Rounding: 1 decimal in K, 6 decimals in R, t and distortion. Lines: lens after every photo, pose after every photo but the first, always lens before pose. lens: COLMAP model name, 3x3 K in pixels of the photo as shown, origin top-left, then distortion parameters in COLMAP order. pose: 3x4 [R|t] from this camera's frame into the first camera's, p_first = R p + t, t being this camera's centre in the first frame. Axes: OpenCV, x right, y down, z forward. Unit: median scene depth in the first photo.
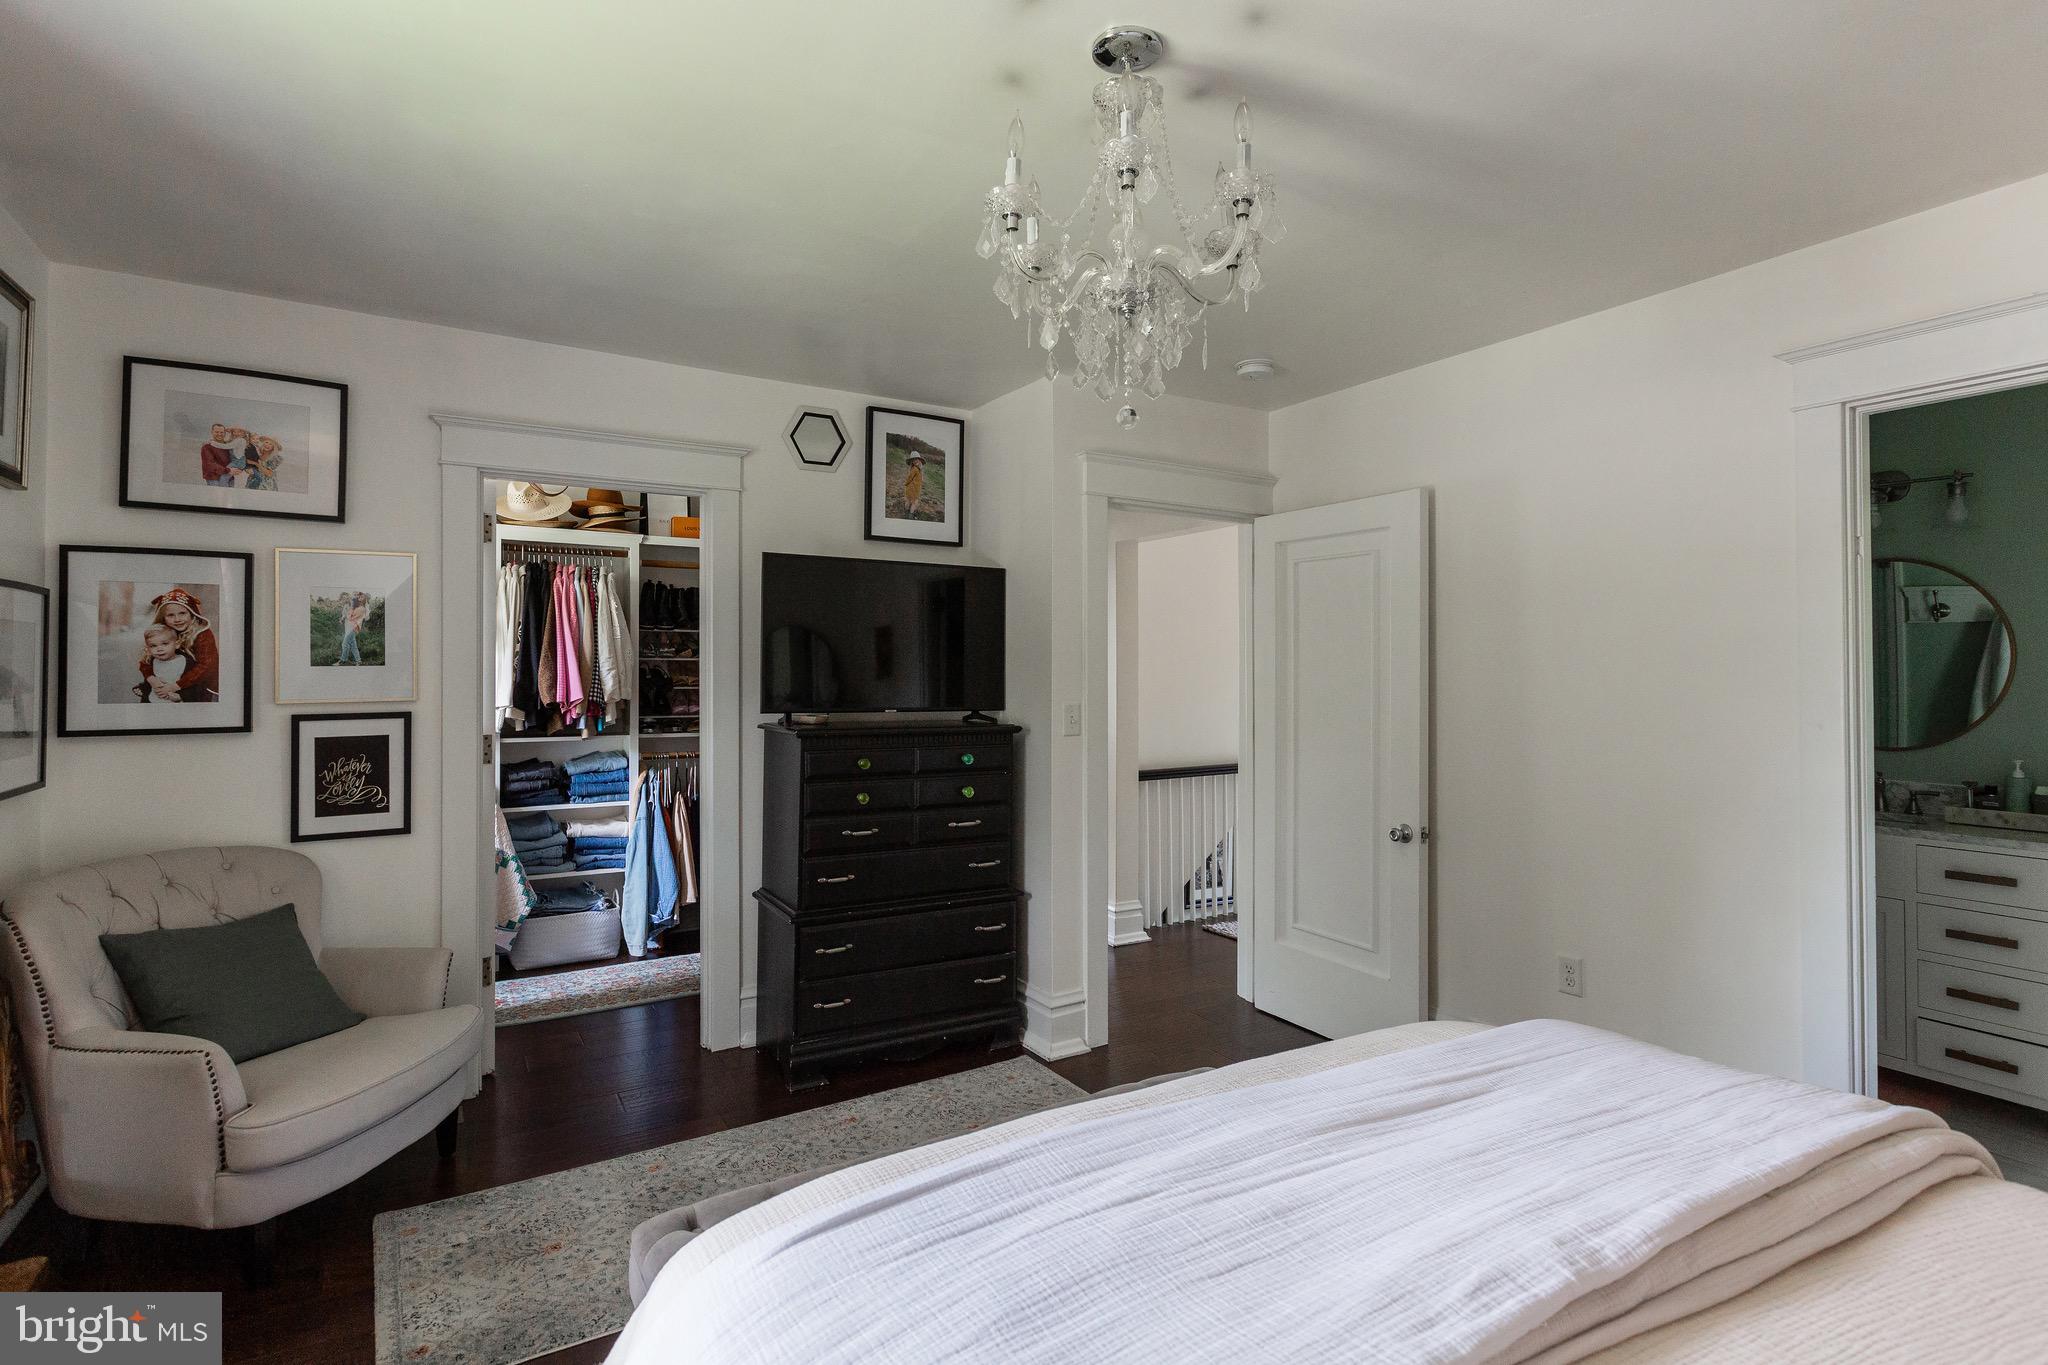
lens RADIAL K [[1056.0, 0, 1018.2], [0, 1056.0, 670.7], [0, 0, 1]] dist [0.003841, 0.000115]
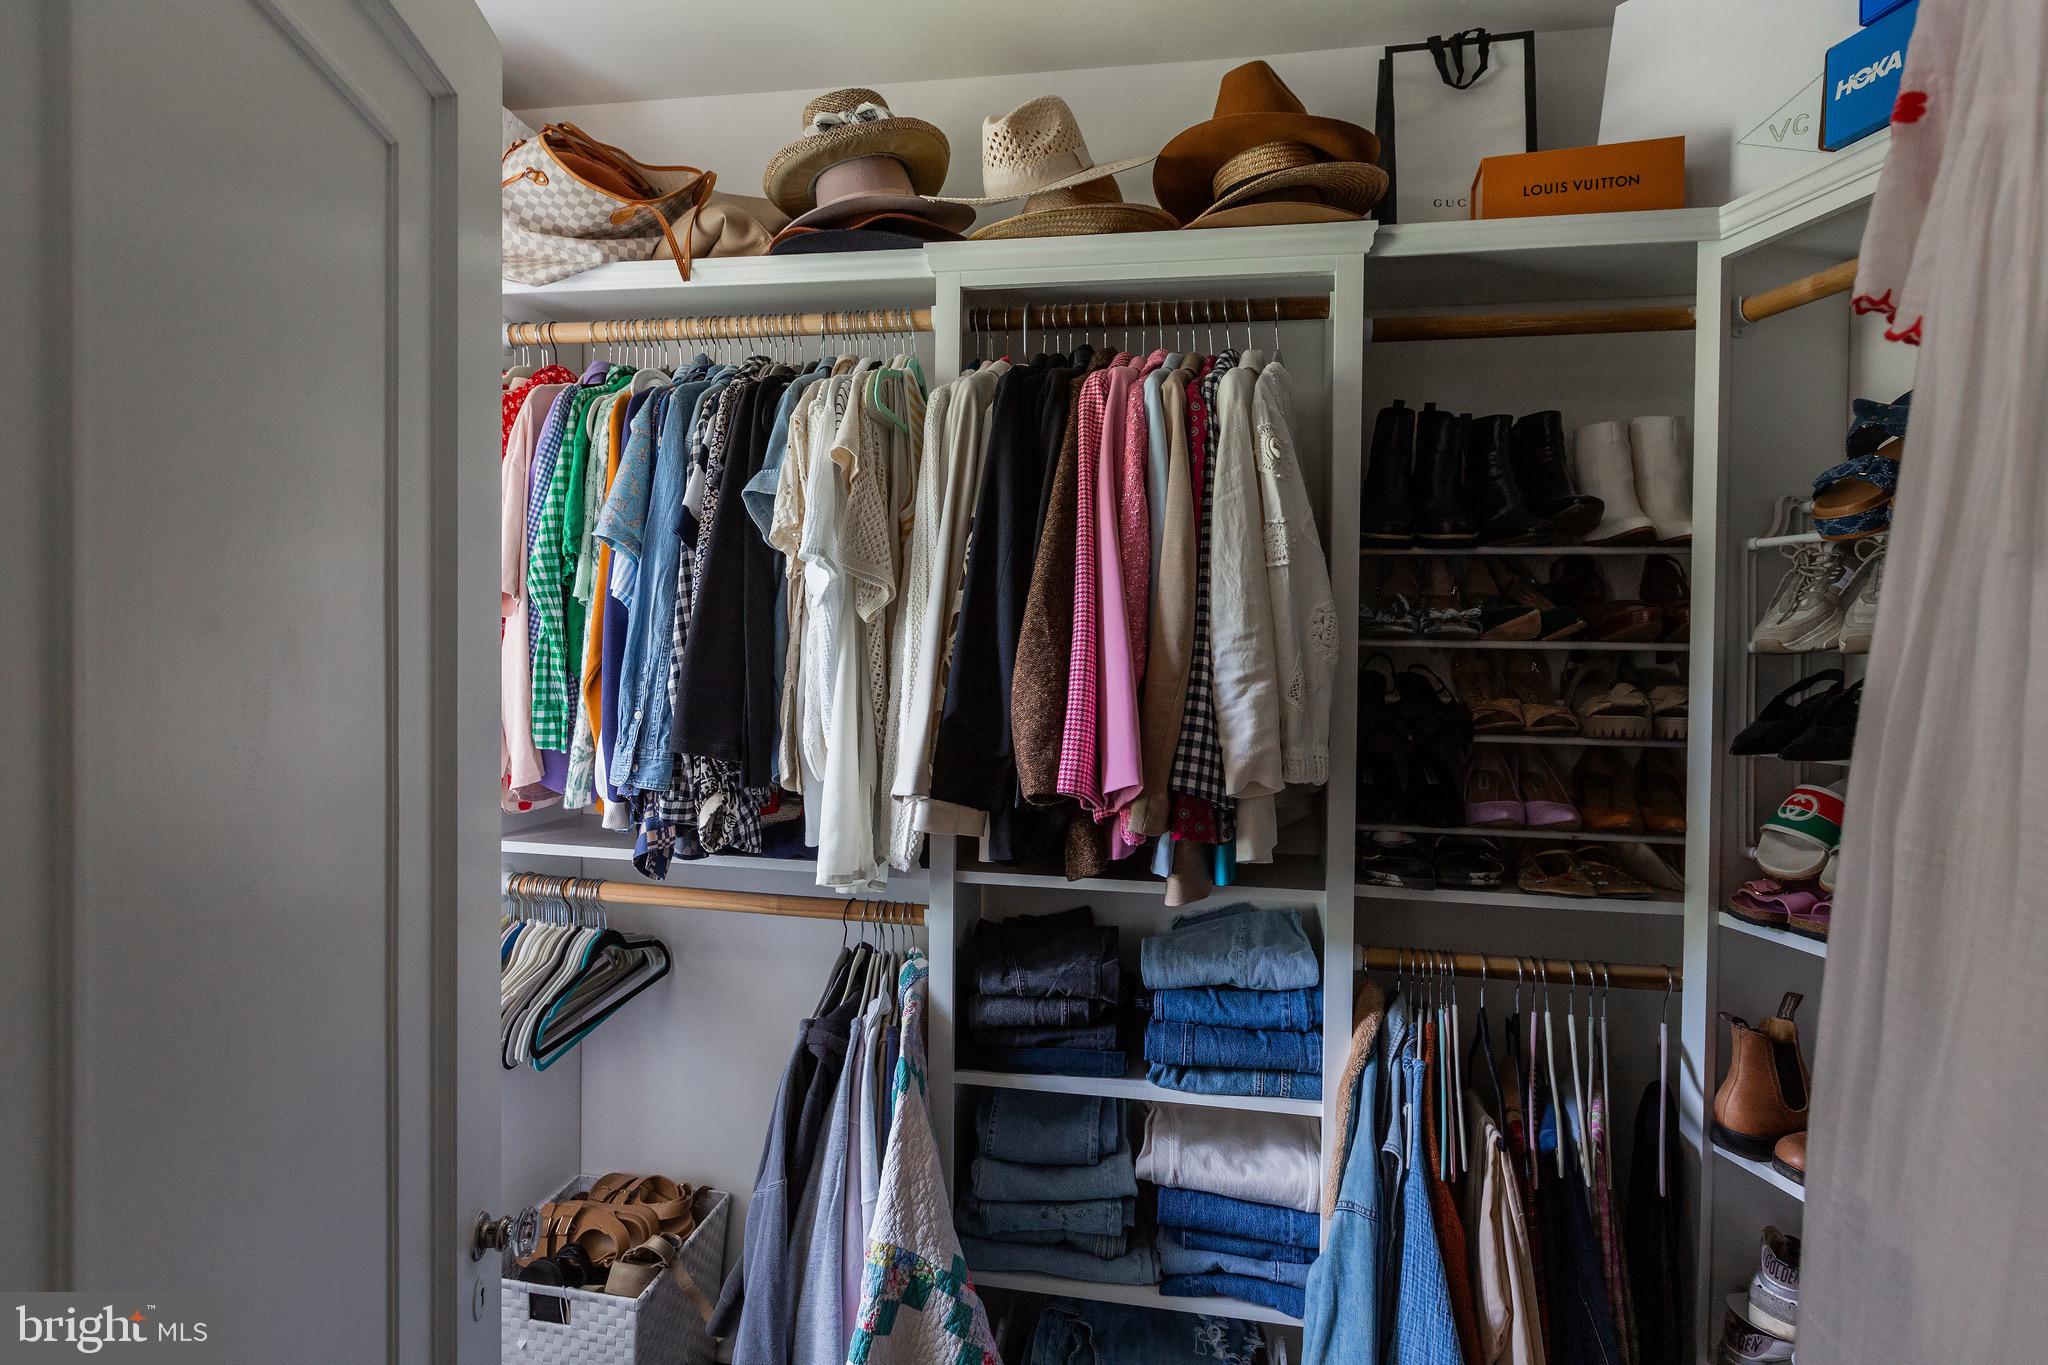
lens RADIAL K [[994.1, 0, 1023.3], [0, 994.1, 669.5], [0, 0, 1]] dist [-0.008882, 0.000293]
pose [[0.767807, 0.015093, -0.640504, -0.255446], [-0.008052, 0.999871, 0.013909, -0.006420], [0.640631, -0.005522, 0.767829, 0.733676]]
